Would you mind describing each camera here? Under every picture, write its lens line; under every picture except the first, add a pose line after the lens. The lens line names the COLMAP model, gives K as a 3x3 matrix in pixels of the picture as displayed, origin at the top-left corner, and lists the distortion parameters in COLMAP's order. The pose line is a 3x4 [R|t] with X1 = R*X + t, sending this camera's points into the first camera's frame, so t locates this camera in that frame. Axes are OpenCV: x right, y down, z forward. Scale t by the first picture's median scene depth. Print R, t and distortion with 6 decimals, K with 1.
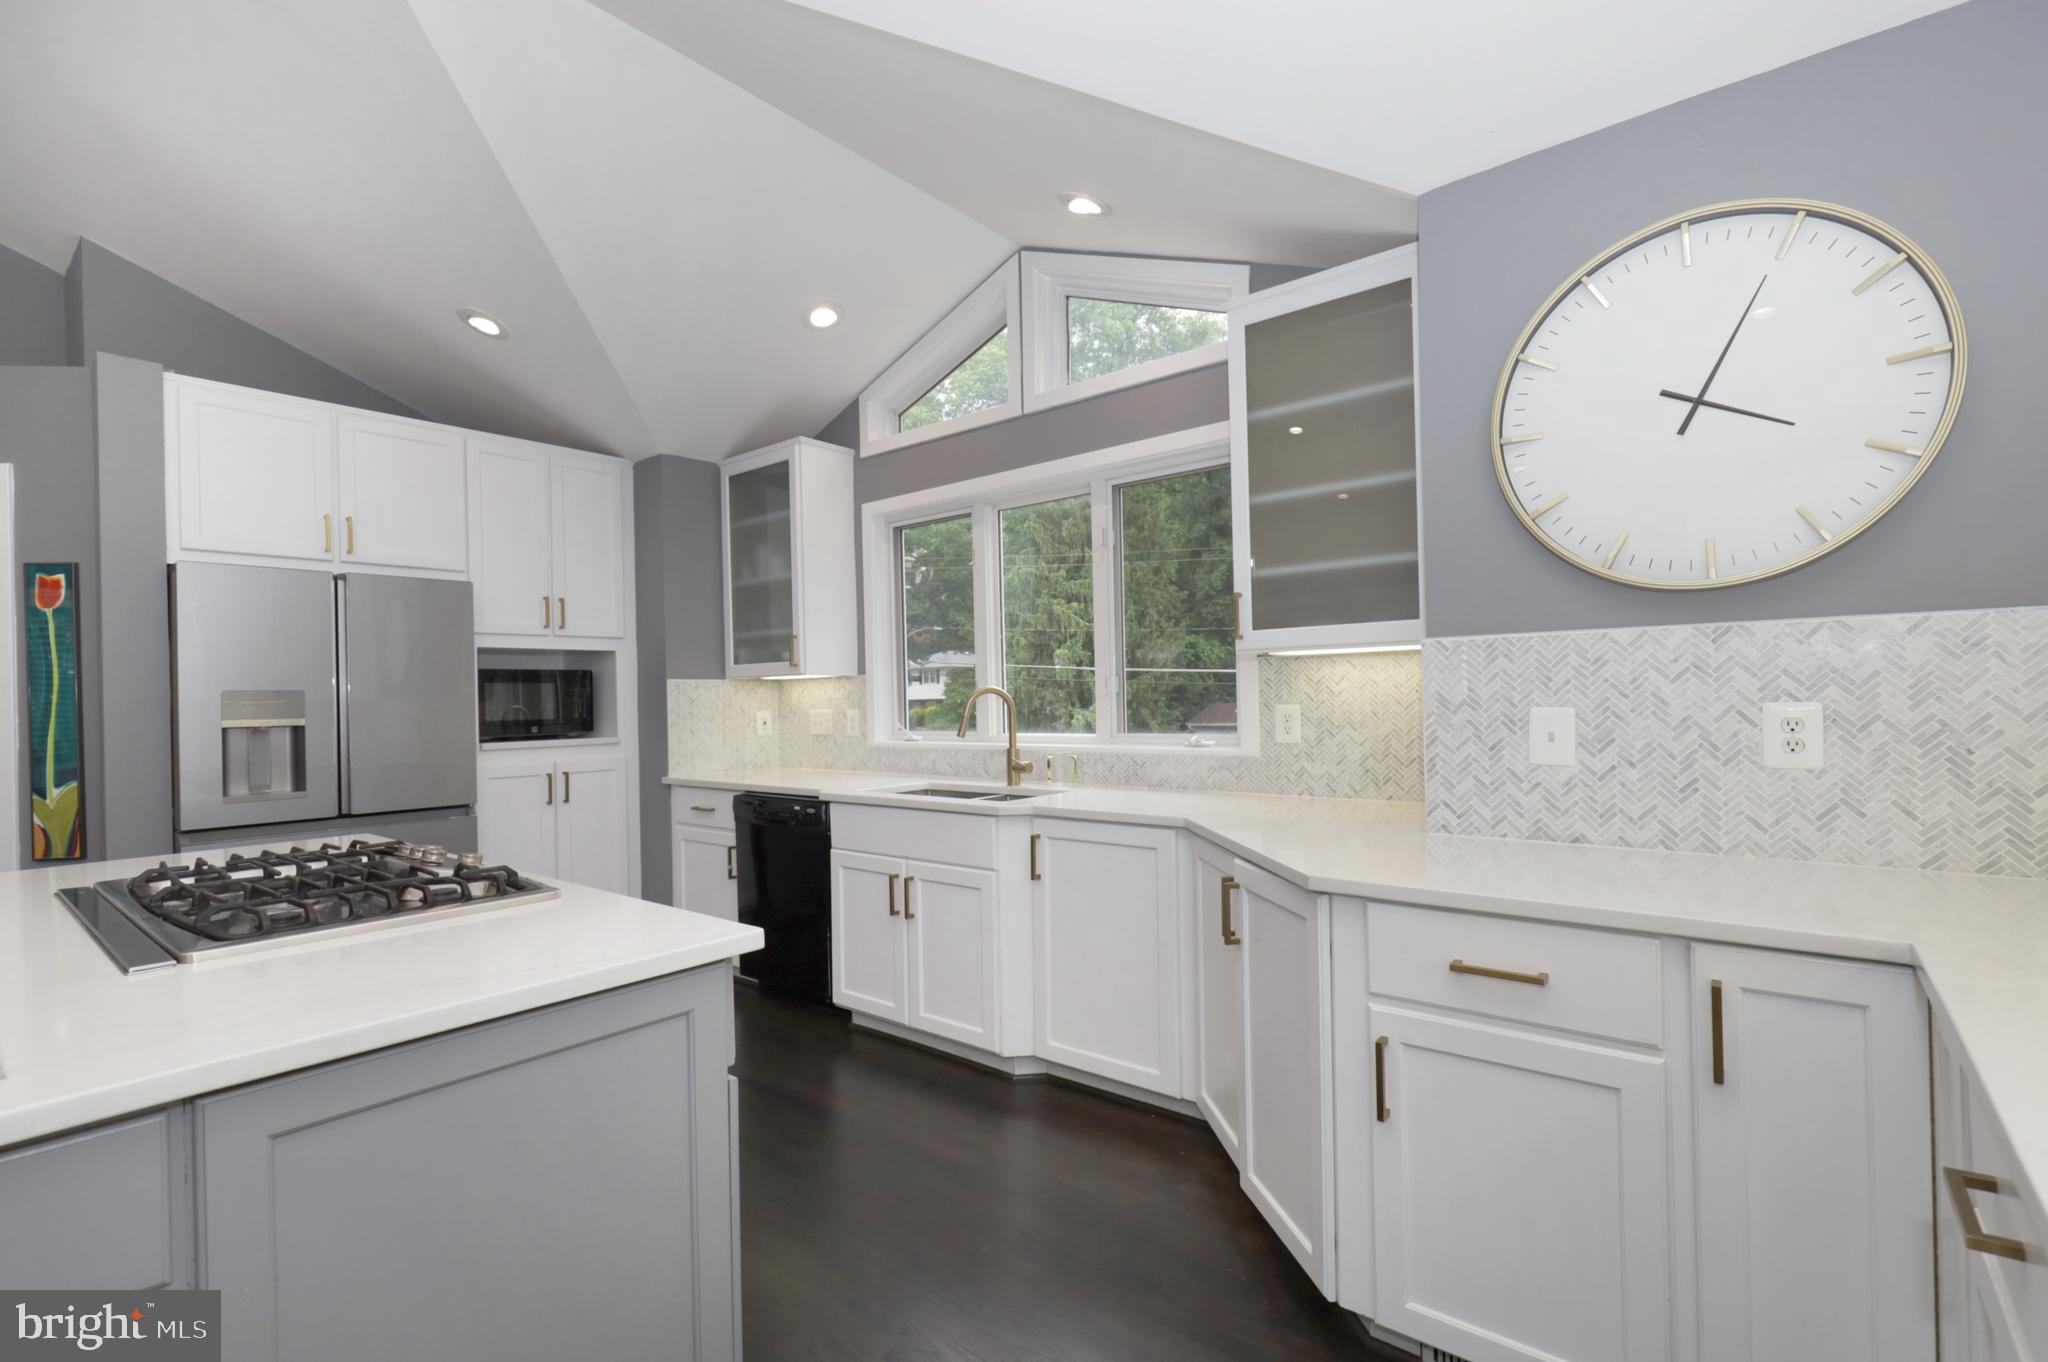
lens RADIAL K [[939.7, 0, 1015.0], [0, 939.7, 692.6], [0, 0, 1]] dist [0.001815, -0.000243]
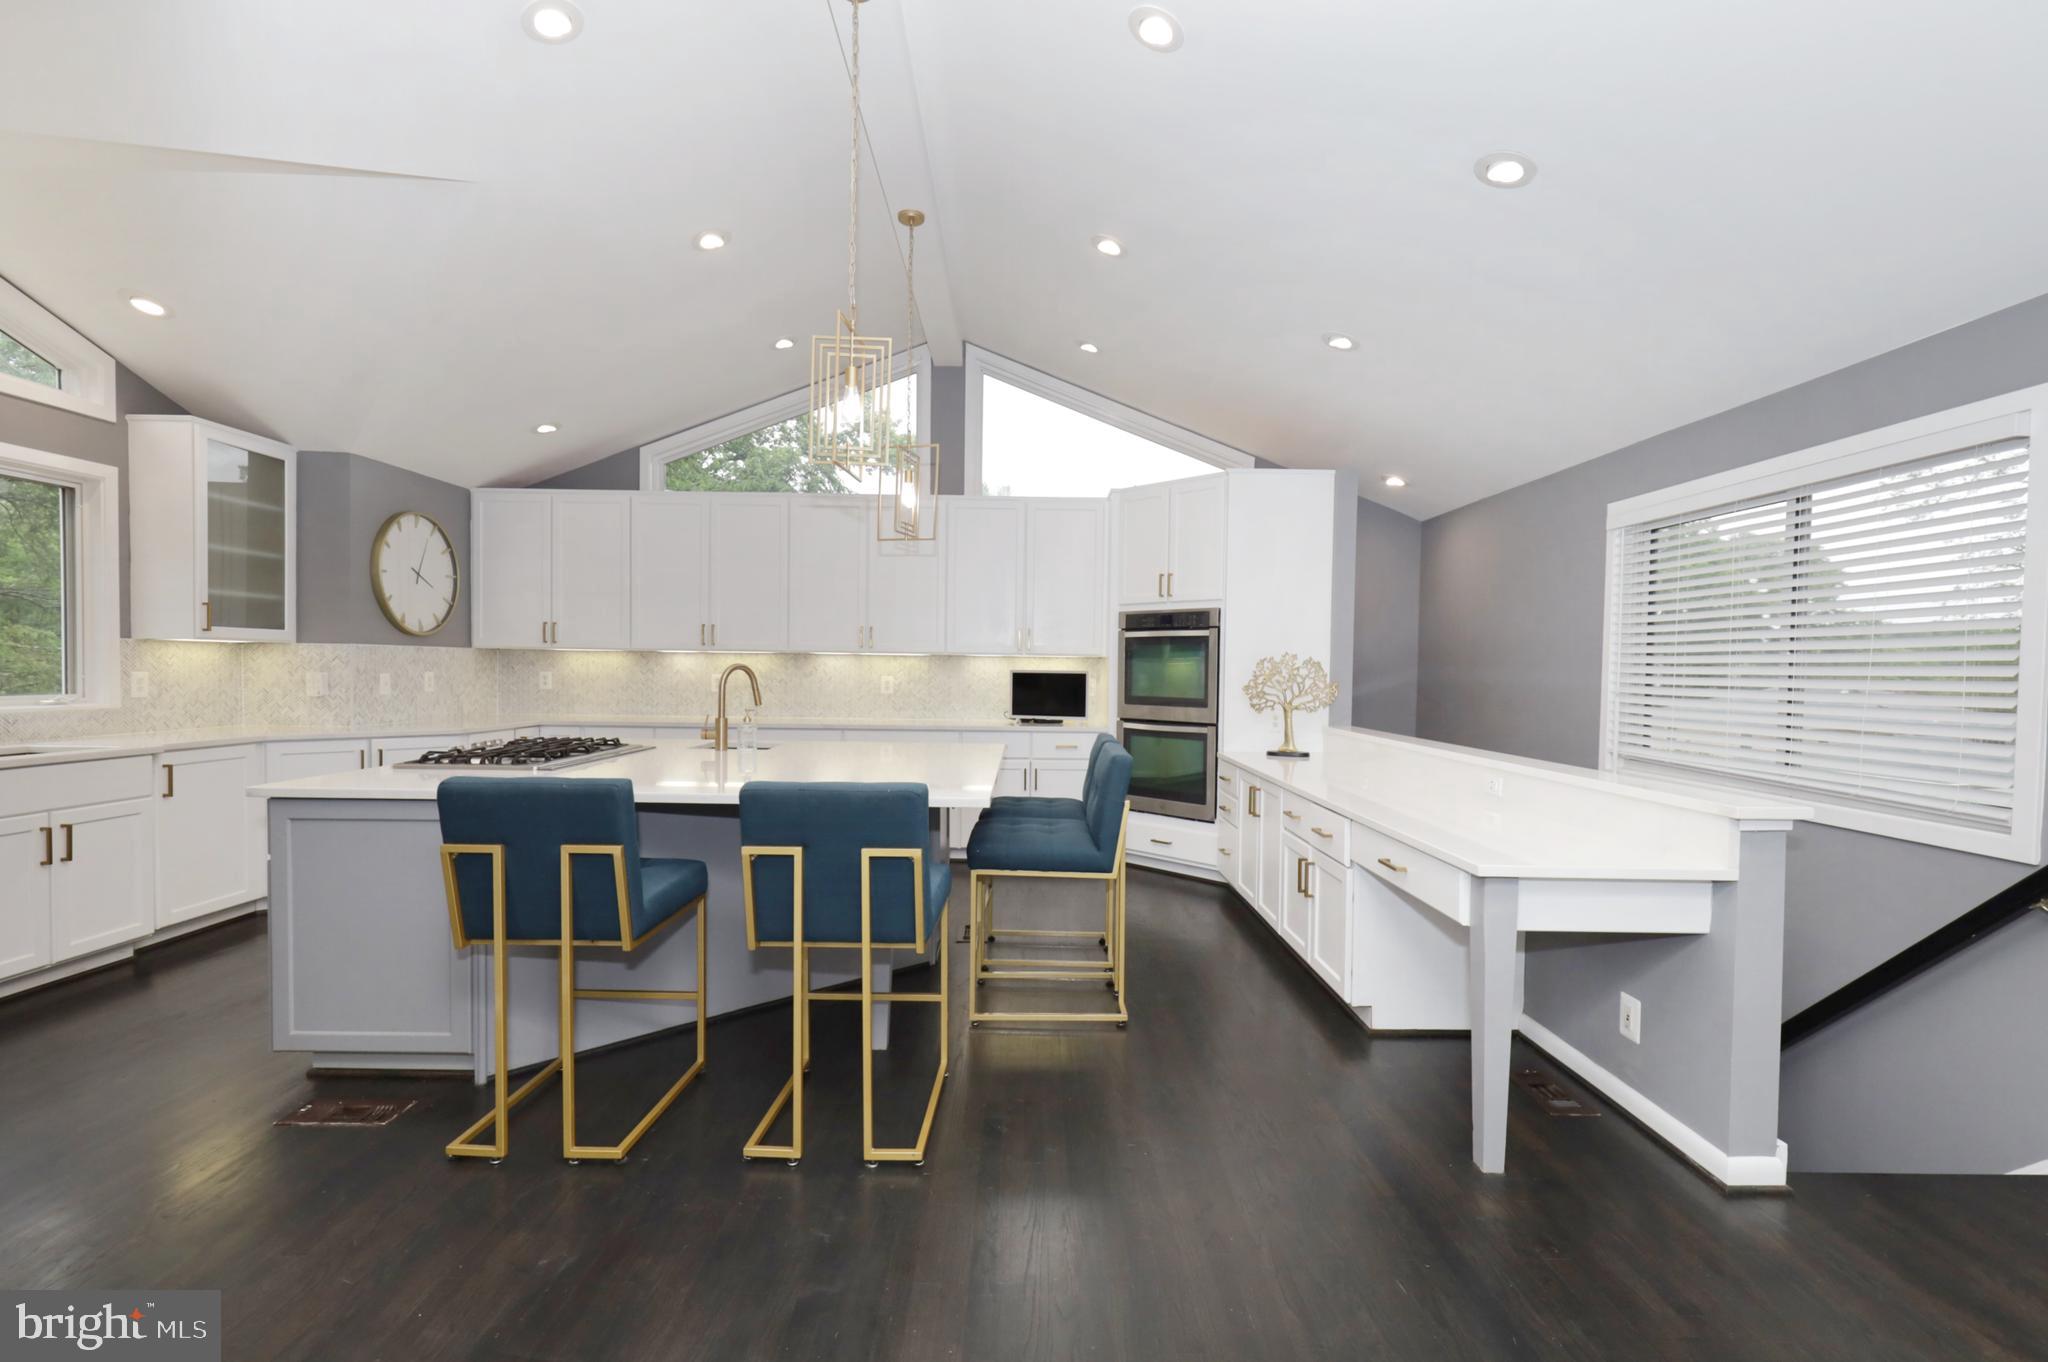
lens RADIAL K [[939.7, 0, 1016.8], [0, 939.7, 694.9], [0, 0, 1]] dist [0.001815, -0.000243]
pose [[-0.628512, -0.008628, 0.777752, -1.694730], [-0.001319, 0.999949, 0.010027, 0.030943], [-0.777798, 0.005276, -0.628492, 0.825824]]
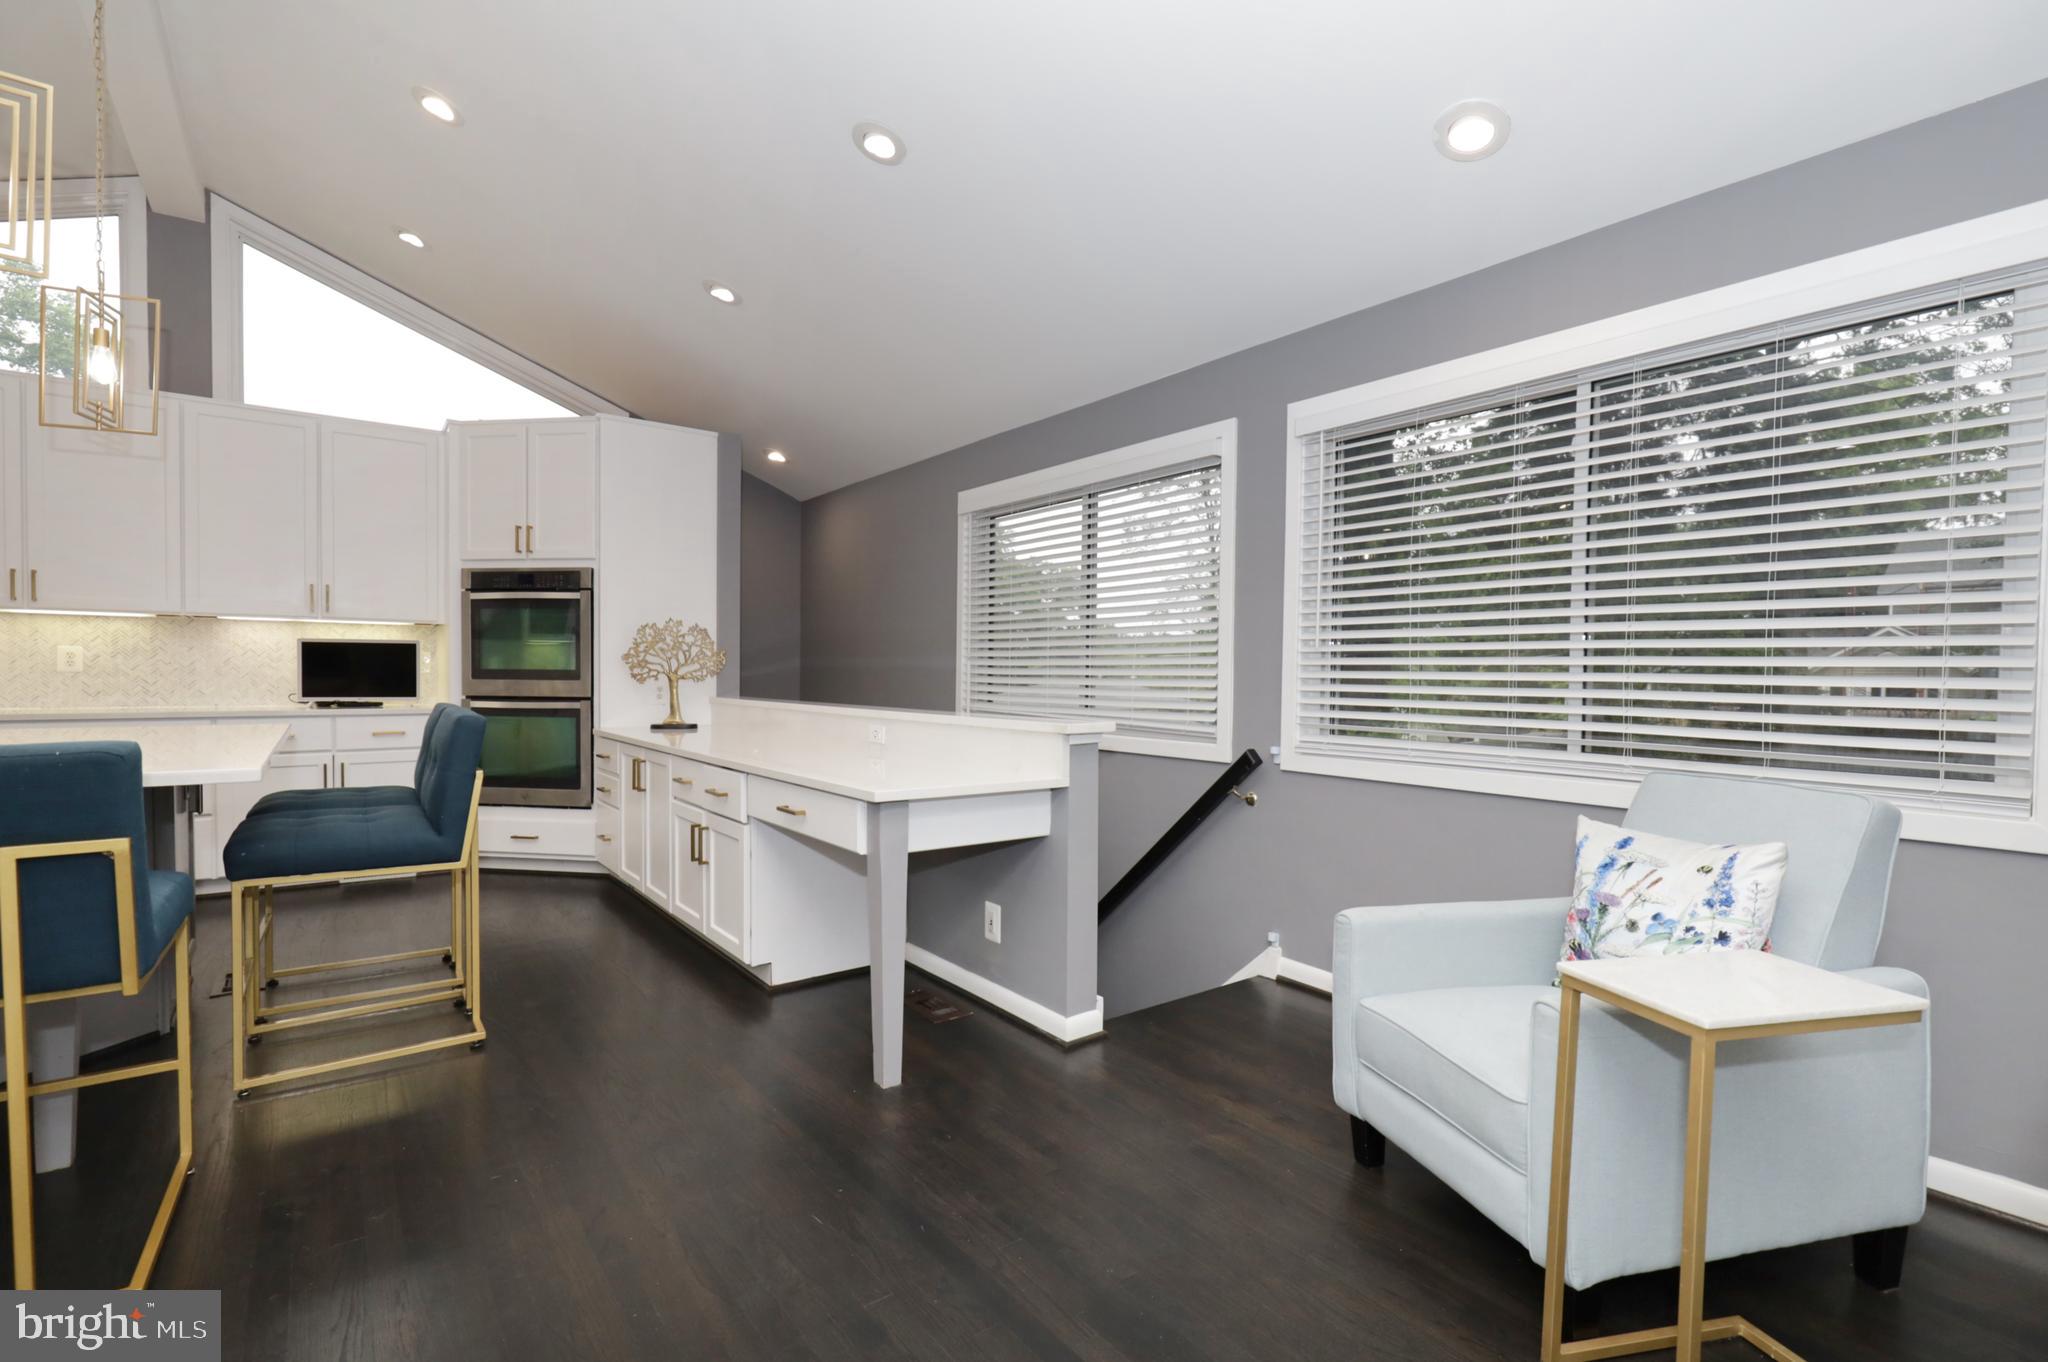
lens RADIAL K [[939.7, 0, 1034.2], [0, 939.7, 693.8], [0, 0, 1]] dist [0.001815, -0.000243]
pose [[-0.972277, 0.008488, 0.233679, -1.655870], [0.011490, 0.999868, 0.011487, 0.082364], [-0.233551, 0.013853, -0.972246, 0.791769]]
